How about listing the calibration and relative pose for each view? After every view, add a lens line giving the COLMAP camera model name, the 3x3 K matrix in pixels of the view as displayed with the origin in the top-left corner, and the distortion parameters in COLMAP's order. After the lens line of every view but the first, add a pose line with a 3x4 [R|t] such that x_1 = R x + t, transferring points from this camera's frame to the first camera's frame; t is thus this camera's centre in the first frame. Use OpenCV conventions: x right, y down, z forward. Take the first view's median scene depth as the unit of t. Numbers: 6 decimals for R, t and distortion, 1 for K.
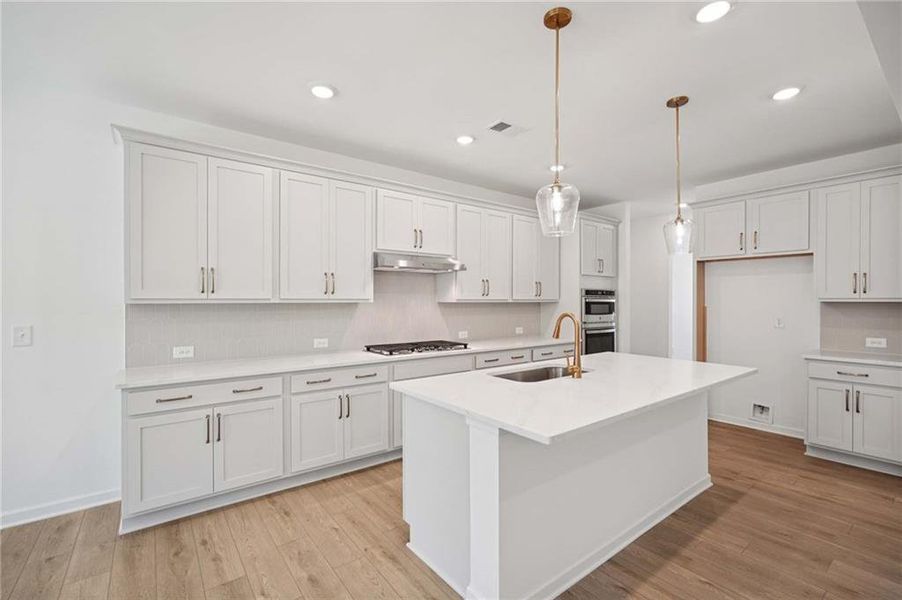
lens RADIAL K [[405.8, 0, 454.6], [0, 405.8, 303.5], [0, 0, 1]] dist [-0.013390, 0.004530]
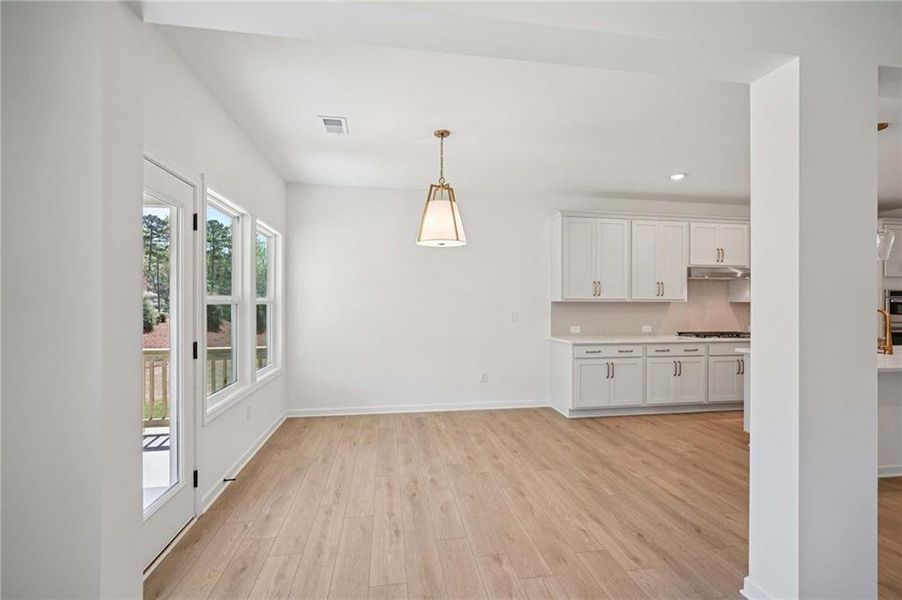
lens RADIAL K [[405.8, 0, 445.8], [0, 405.8, 300.6], [0, 0, 1]] dist [-0.013390, 0.004530]
pose [[0.873962, 0.002382, -0.485988, -0.252554], [-0.006614, 0.999954, -0.006994, 0.009258], [0.485949, 0.009327, 0.873937, -0.673048]]
